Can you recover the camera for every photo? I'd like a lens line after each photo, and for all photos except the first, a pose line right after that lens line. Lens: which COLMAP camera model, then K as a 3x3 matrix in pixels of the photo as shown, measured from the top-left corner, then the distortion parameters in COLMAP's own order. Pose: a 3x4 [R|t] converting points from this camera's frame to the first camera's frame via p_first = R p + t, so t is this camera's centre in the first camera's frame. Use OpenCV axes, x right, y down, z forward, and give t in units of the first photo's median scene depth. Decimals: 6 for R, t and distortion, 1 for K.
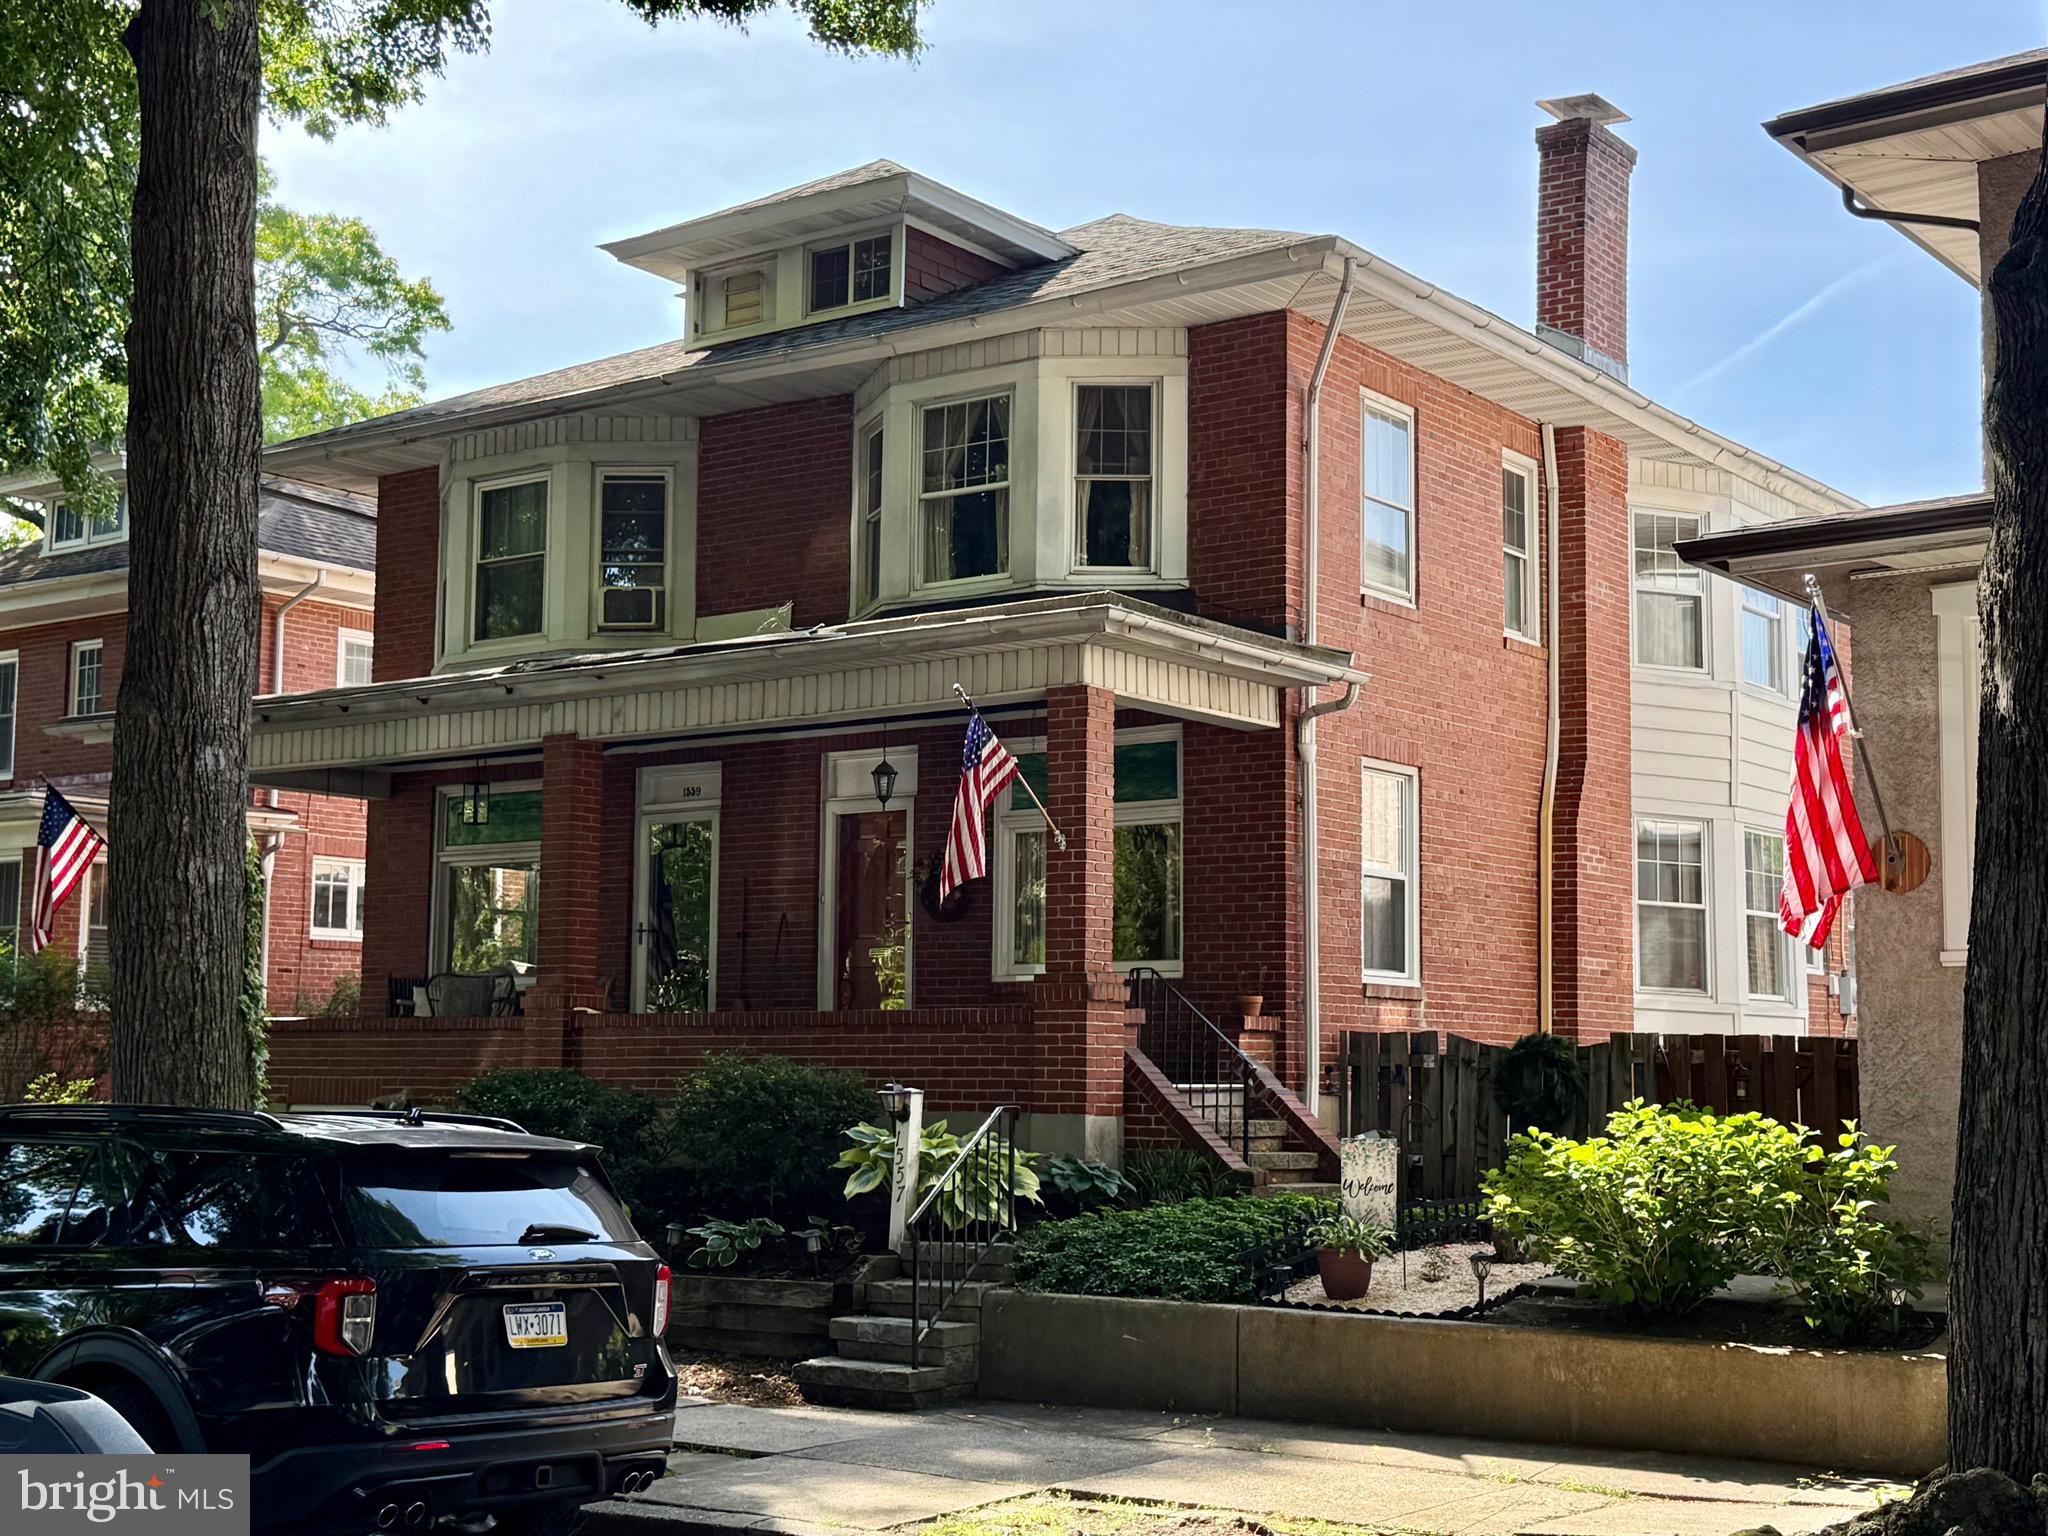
lens RADIAL K [[2854.8, 0, 1022.2], [0, 2854.8, 768.7], [0, 0, 1]] dist [0.111862, 0.000000]
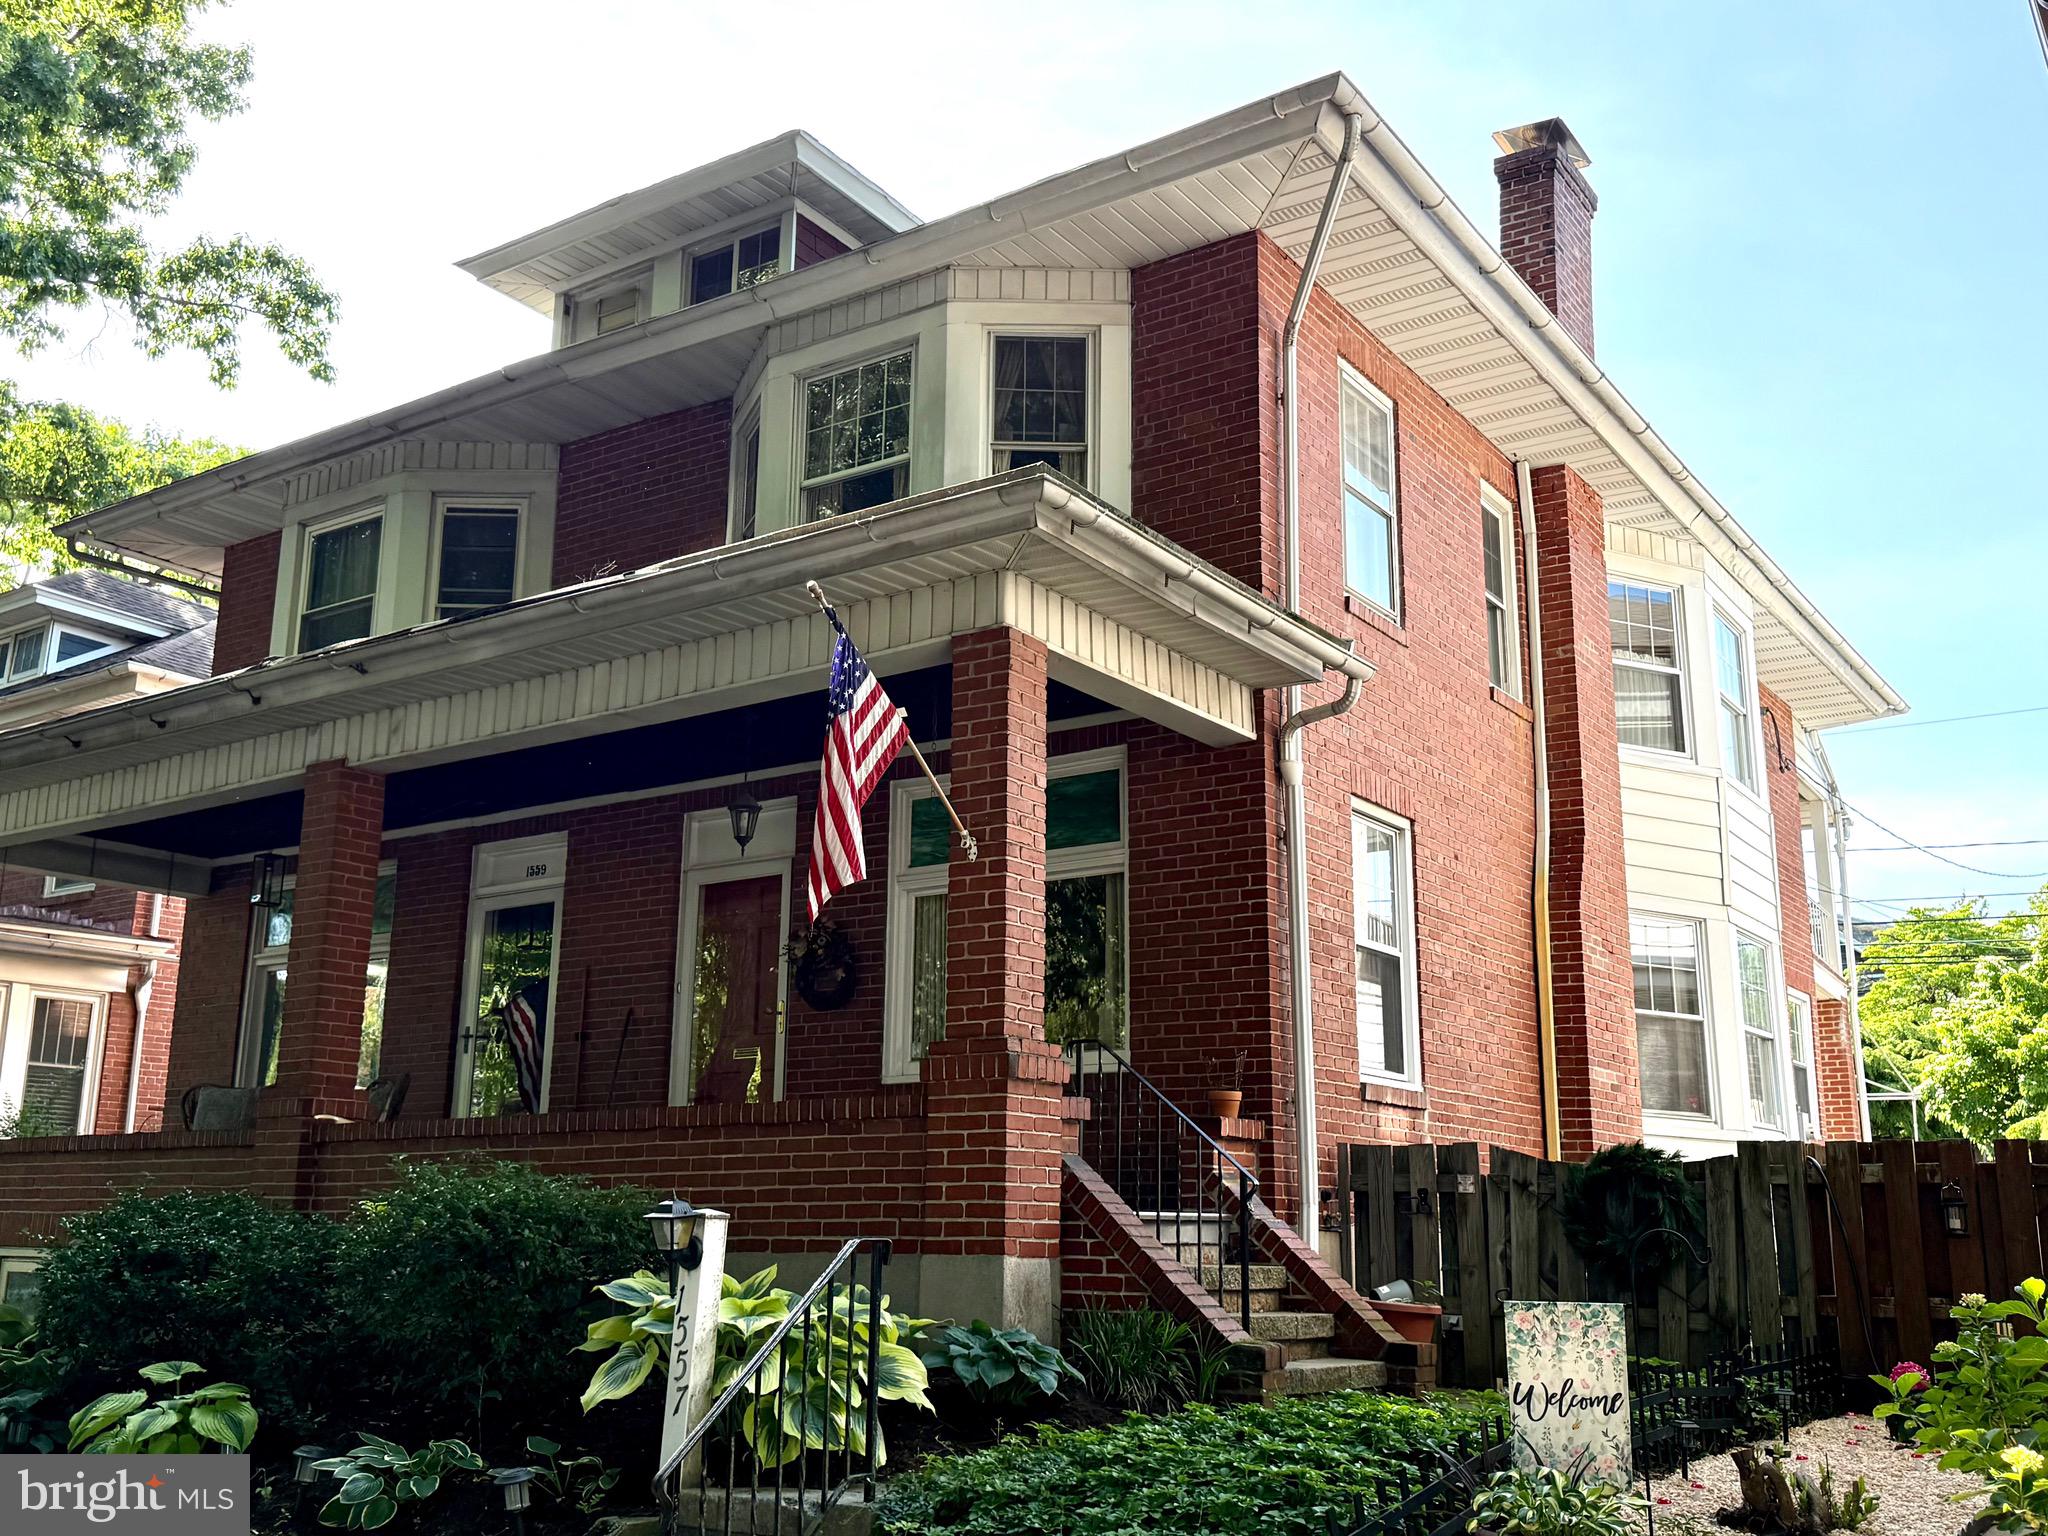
lens RADIAL K [[1964.8, 0, 1028.2], [0, 1964.8, 772.9], [0, 0, 1]] dist [0.081730, 0.000000]
pose [[0.999146, 0.009035, 0.040326, 0.007338], [-0.004010, 0.992398, -0.123005, 0.057521], [-0.041131, 0.122739, 0.991586, 0.463511]]
